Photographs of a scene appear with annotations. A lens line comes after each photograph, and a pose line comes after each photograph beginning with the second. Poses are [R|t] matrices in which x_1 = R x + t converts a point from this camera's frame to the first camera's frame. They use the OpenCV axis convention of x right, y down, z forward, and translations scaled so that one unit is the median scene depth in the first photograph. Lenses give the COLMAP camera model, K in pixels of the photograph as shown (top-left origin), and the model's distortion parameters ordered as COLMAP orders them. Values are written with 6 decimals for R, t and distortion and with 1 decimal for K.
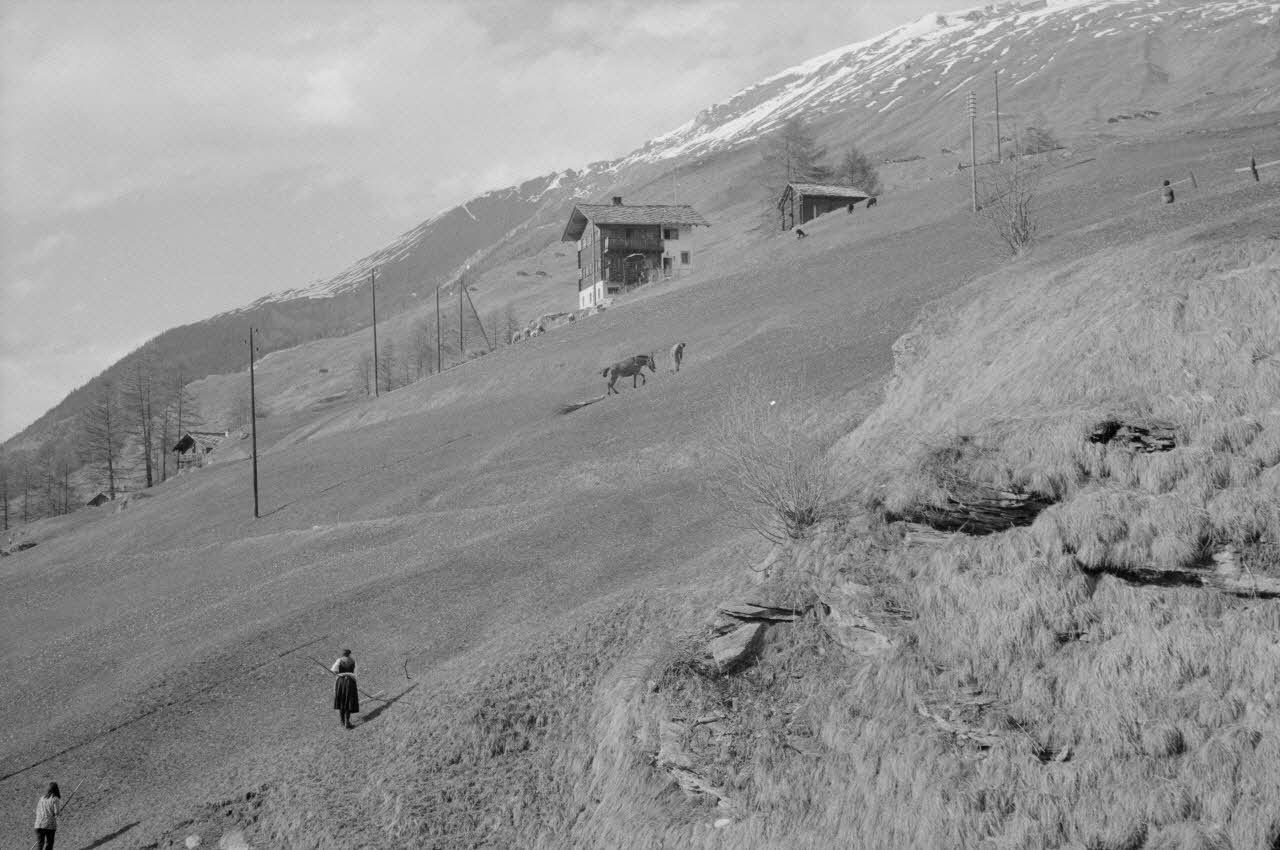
lens RADIAL K [[1866.7, 0, 667.6], [0, 1866.7, 421.8], [0, 0, 1]] dist [0.023802, -0.146675]
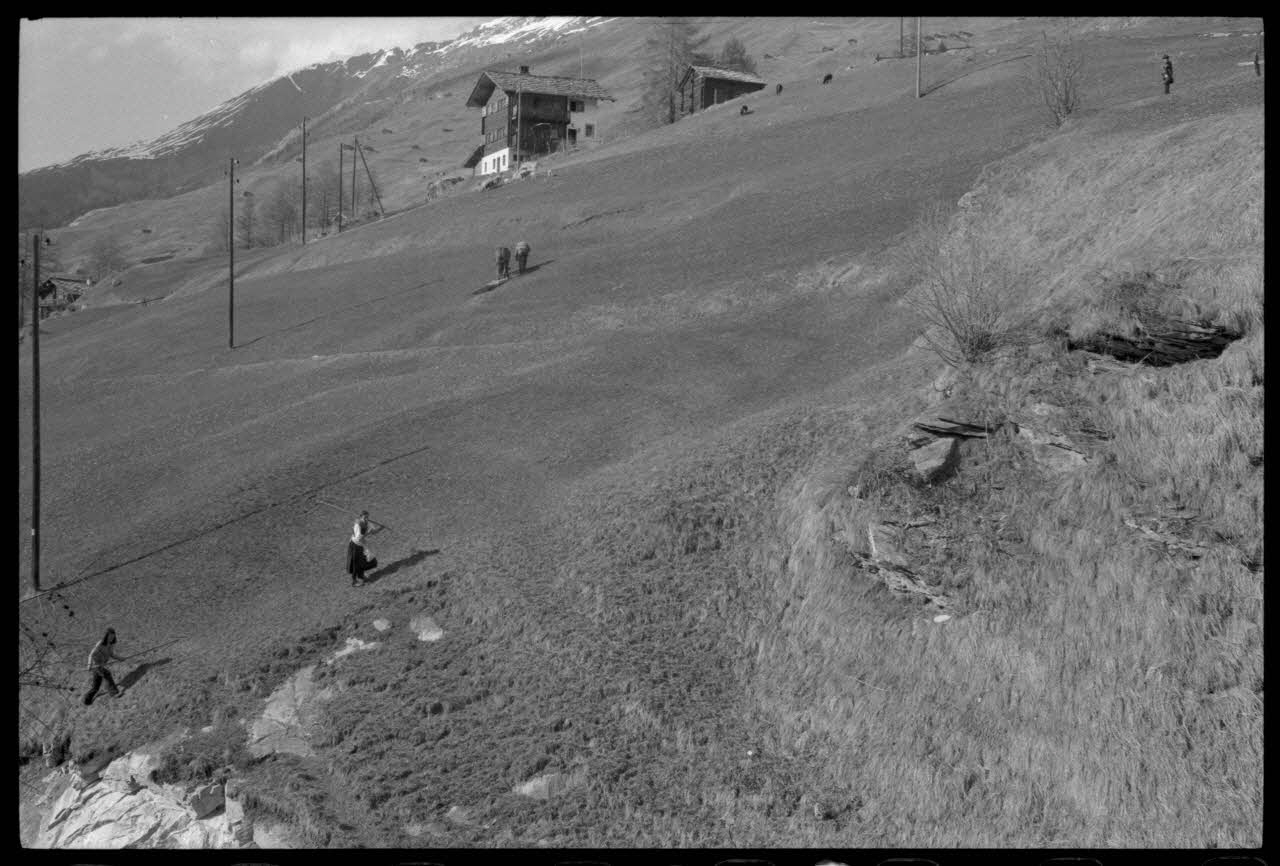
lens RADIAL K [[1804.4, 0, 640.0], [0, 1804.4, 433.0], [0, 0, 1]] dist [0.010178, -0.074776]
pose [[0.993369, 0.051476, 0.102803, -0.227361], [-0.058255, 0.996244, 0.064069, 0.049705], [-0.099119, -0.069633, 0.992636, 0.010380]]
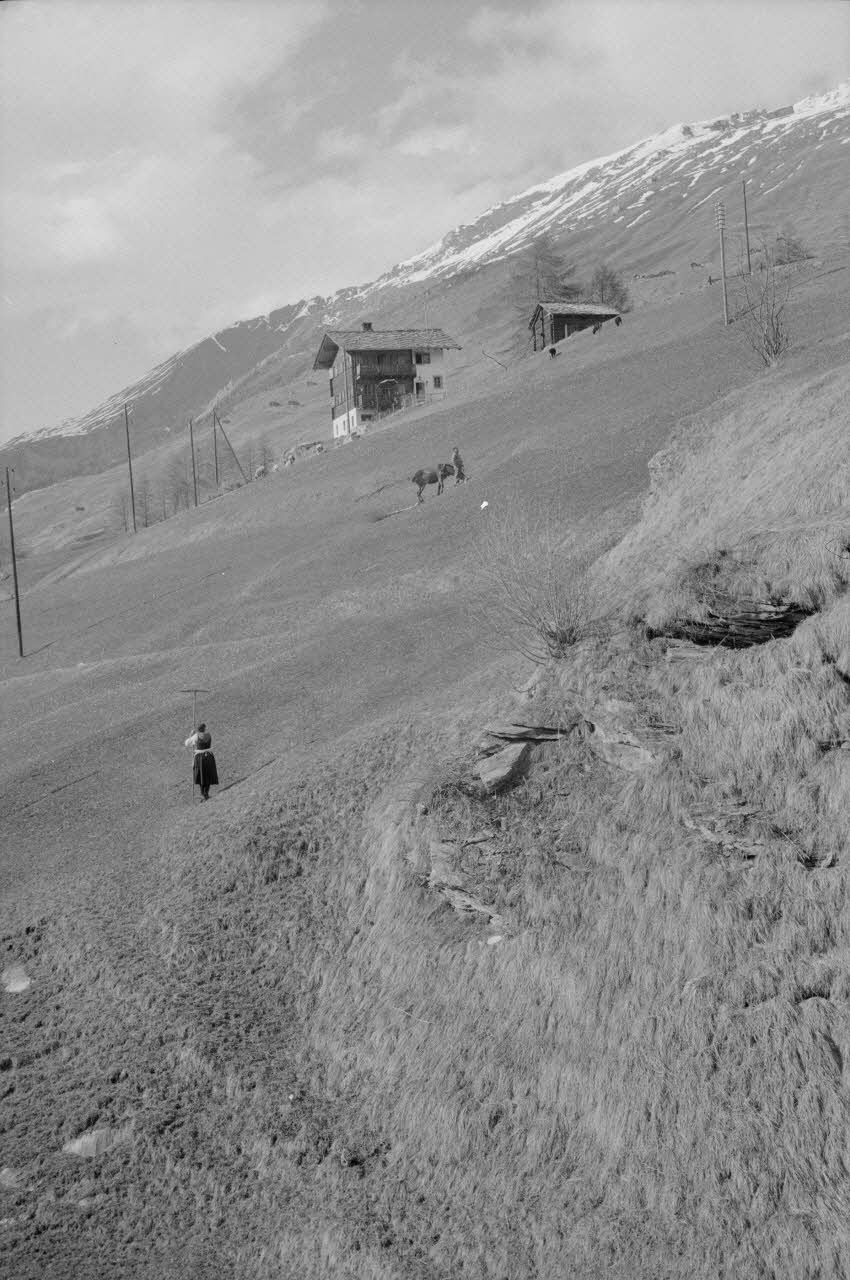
lens RADIAL K [[1864.7, 0, 425.0], [0, 1864.7, 640.0], [0, 0, 1]] dist [0.007361, -0.090044]
pose [[0.999330, -0.036524, -0.002196, -0.000537], [0.036588, 0.998097, 0.049644, -0.000033], [0.000379, -0.049691, 0.998765, -0.005503]]
